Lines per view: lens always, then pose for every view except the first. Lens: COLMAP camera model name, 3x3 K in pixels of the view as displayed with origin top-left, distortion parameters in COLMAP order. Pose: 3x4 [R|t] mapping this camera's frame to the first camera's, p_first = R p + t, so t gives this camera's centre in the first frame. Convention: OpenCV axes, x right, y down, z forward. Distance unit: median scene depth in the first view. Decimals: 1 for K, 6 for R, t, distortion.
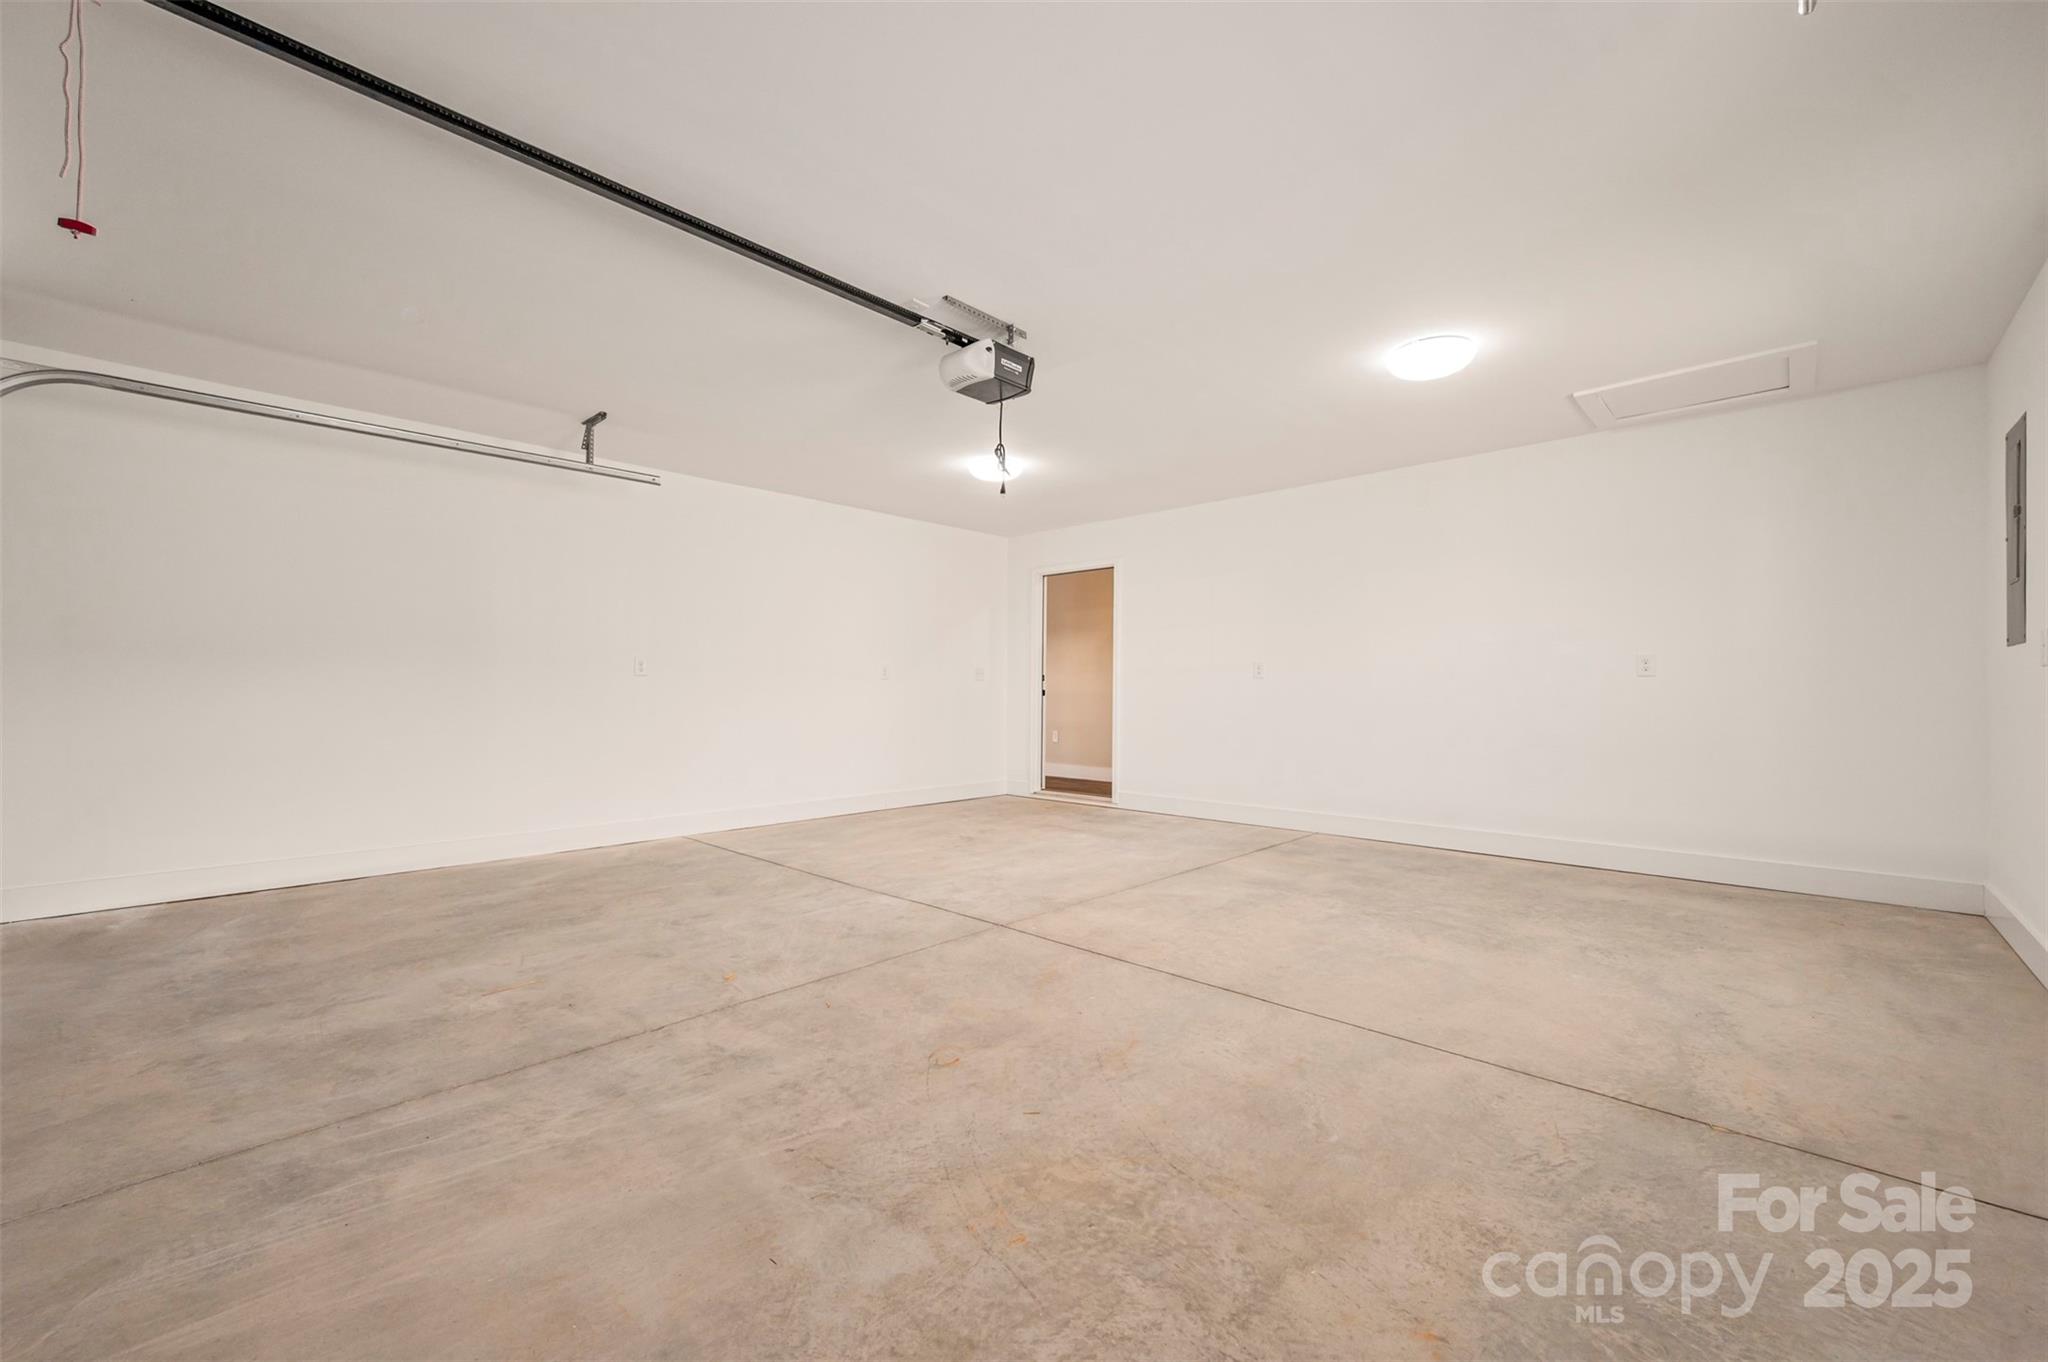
lens RADIAL K [[827.2, 0, 1038.4], [0, 827.2, 652.4], [0, 0, 1]] dist [-0.000684, 0.000010]
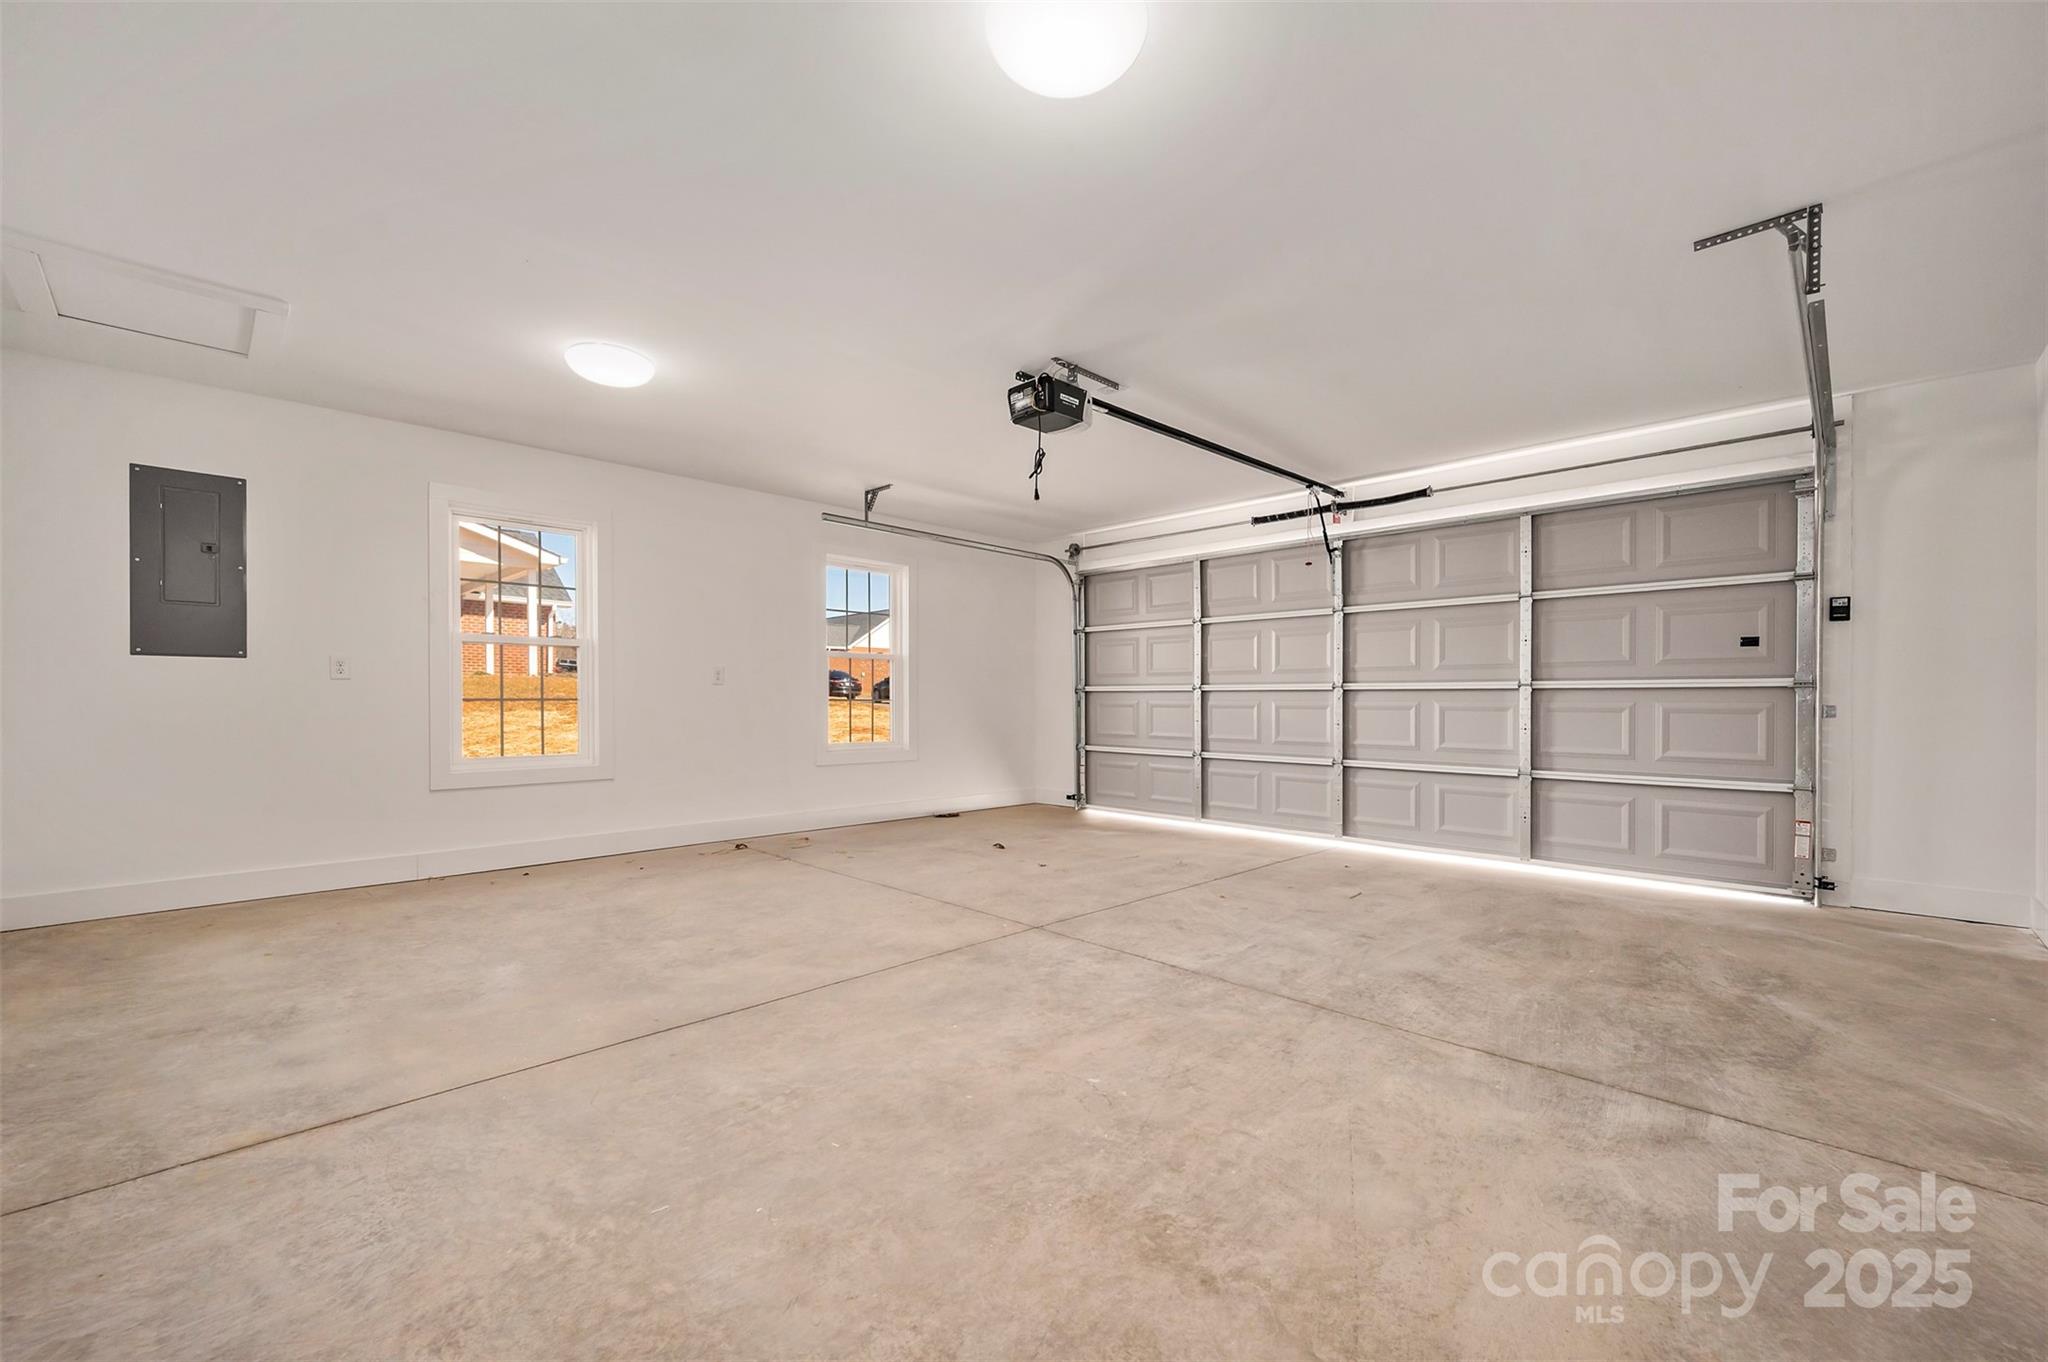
lens RADIAL K [[828.1, 0, 1025.0], [0, 828.1, 712.2], [0, 0, 1]] dist [-0.000223, 0.000007]
pose [[-0.999042, -0.005814, 0.043363, -0.076918], [-0.006965, 0.999626, -0.026434, 0.094338], [-0.043193, -0.026710, -0.998710, 2.123481]]
